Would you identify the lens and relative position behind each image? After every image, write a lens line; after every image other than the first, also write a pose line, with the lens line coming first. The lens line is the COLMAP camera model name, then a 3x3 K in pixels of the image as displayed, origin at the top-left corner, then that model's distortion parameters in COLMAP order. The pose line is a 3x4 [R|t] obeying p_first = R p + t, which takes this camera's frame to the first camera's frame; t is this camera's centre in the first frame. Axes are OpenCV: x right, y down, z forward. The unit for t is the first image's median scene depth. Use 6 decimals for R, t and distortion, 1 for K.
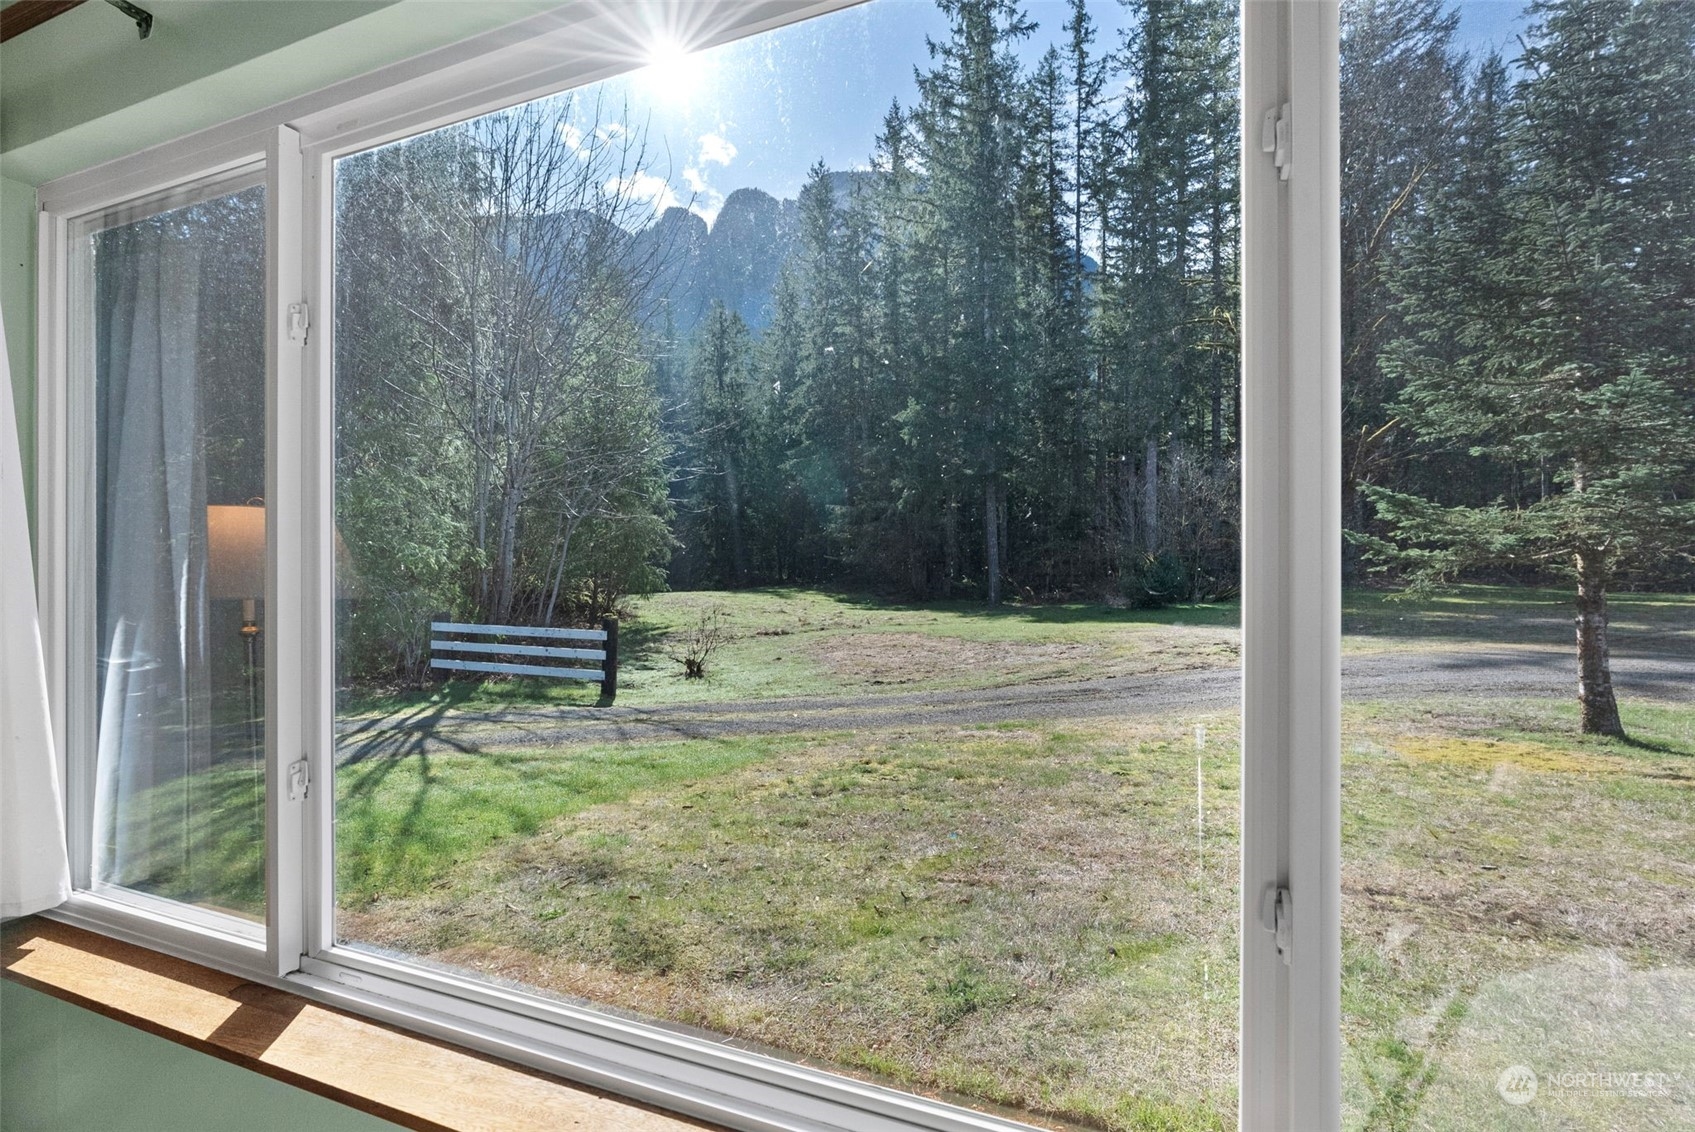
lens RADIAL K [[777.6, 0, 854.0], [0, 777.6, 561.1], [0, 0, 1]] dist [-0.000444, 0.000403]
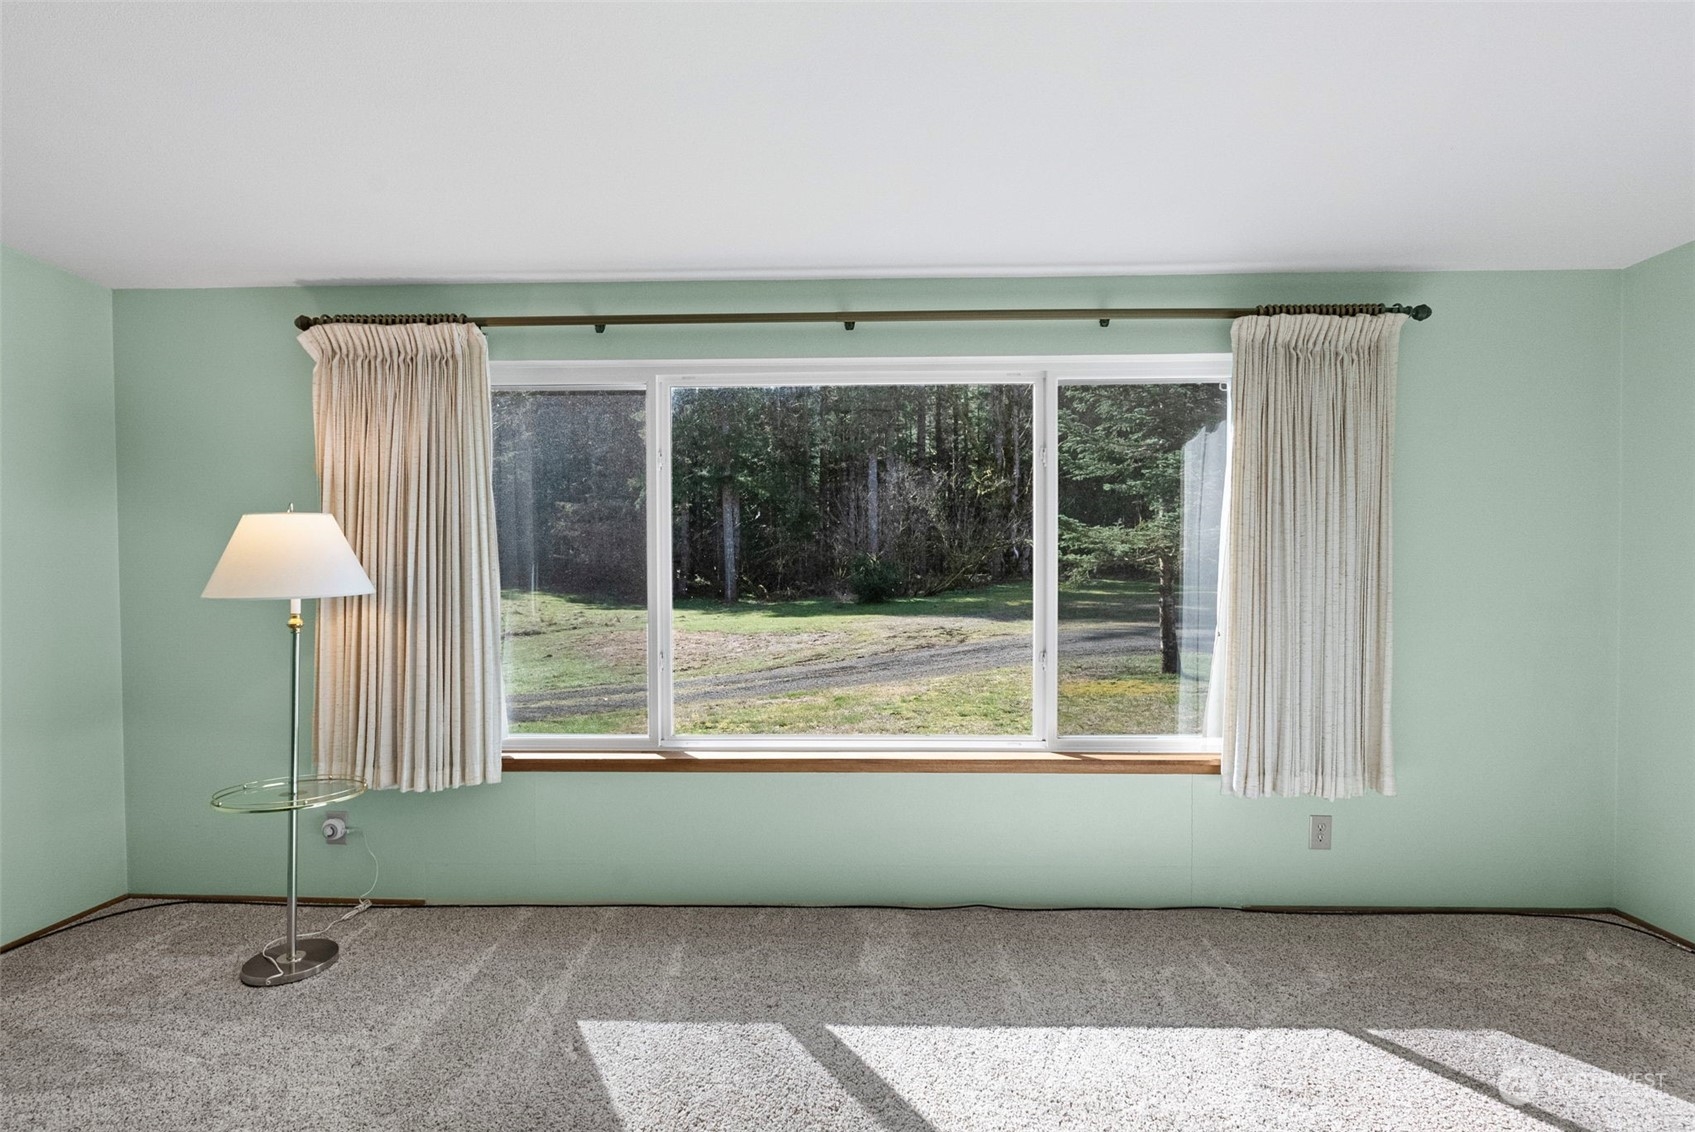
lens RADIAL K [[777.6, 0, 854.0], [0, 777.6, 561.1], [0, 0, 1]] dist [-0.000444, 0.000403]
pose [[0.938463, 0.001930, 0.345375, -0.102067], [-0.002305, 0.999997, 0.000675, -0.001574], [-0.345373, -0.001430, 0.938464, -0.140419]]
